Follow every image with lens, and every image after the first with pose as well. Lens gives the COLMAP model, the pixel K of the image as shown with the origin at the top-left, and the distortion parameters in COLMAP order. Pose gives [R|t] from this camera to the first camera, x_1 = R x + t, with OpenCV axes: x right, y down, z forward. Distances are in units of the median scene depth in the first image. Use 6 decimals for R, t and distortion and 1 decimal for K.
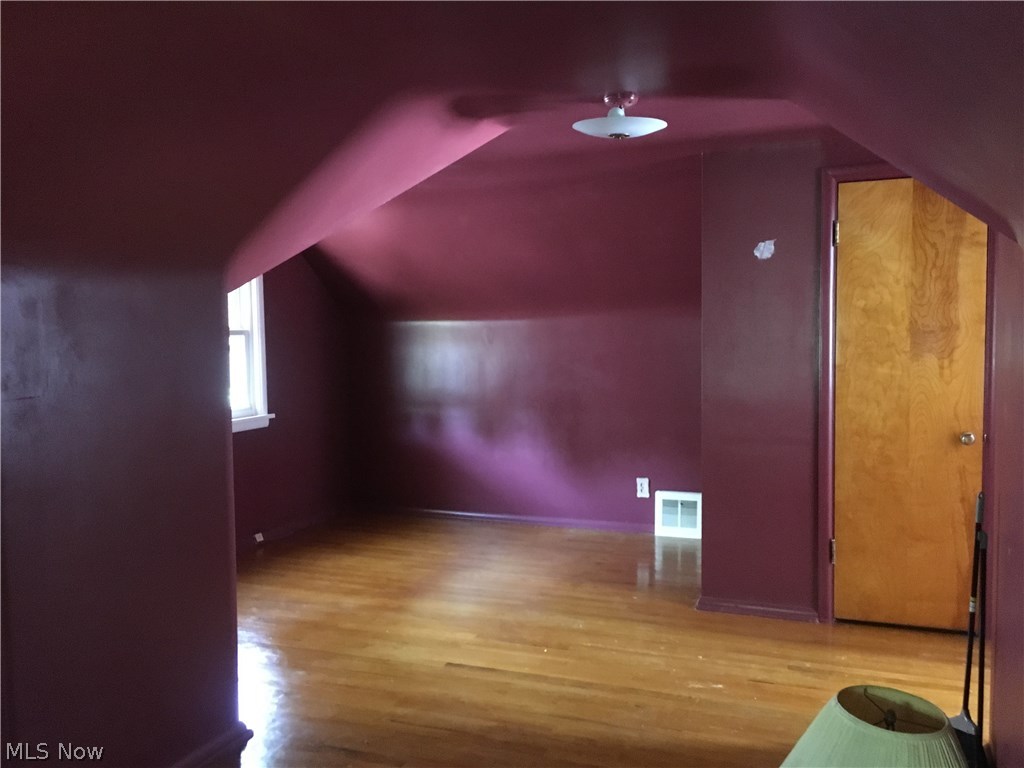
lens RADIAL K [[873.4, 0, 511.4], [0, 873.4, 383.8], [0, 0, 1]] dist [0.078220, -0.111351]
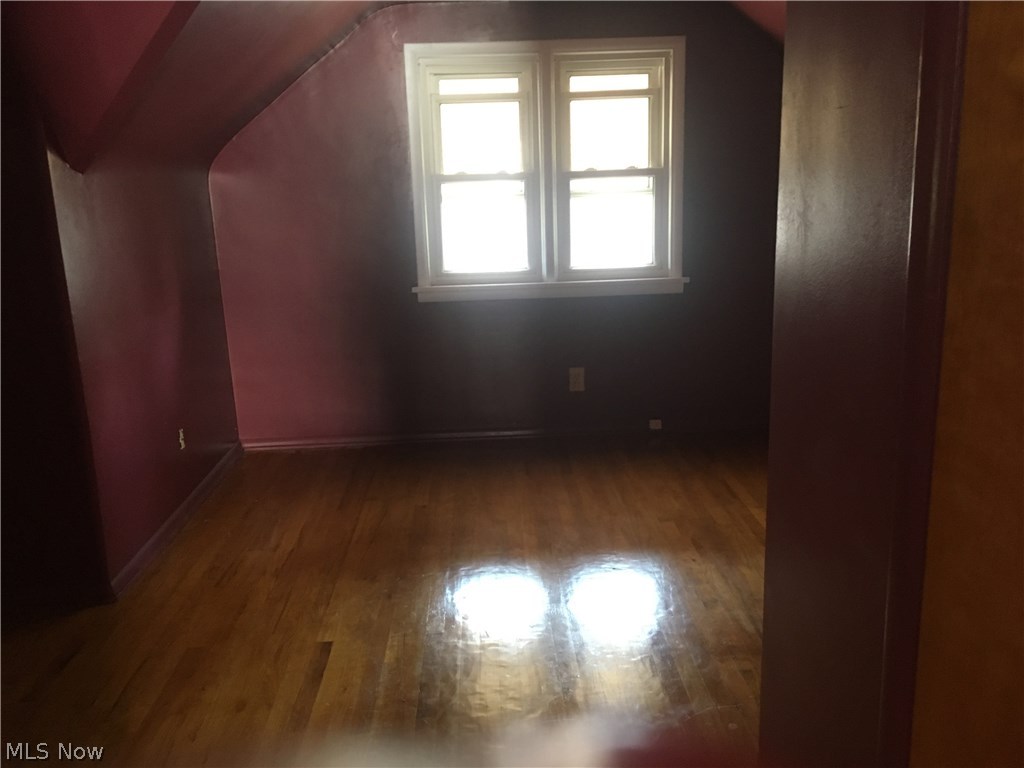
lens RADIAL K [[873.4, 0, 512.4], [0, 873.4, 383.7], [0, 0, 1]] dist [0.078220, -0.111351]
pose [[0.407347, 0.210876, -0.888594, 0.383413], [-0.030263, 0.975560, 0.217641, -0.039320], [0.912772, -0.061763, 0.403773, 0.538421]]
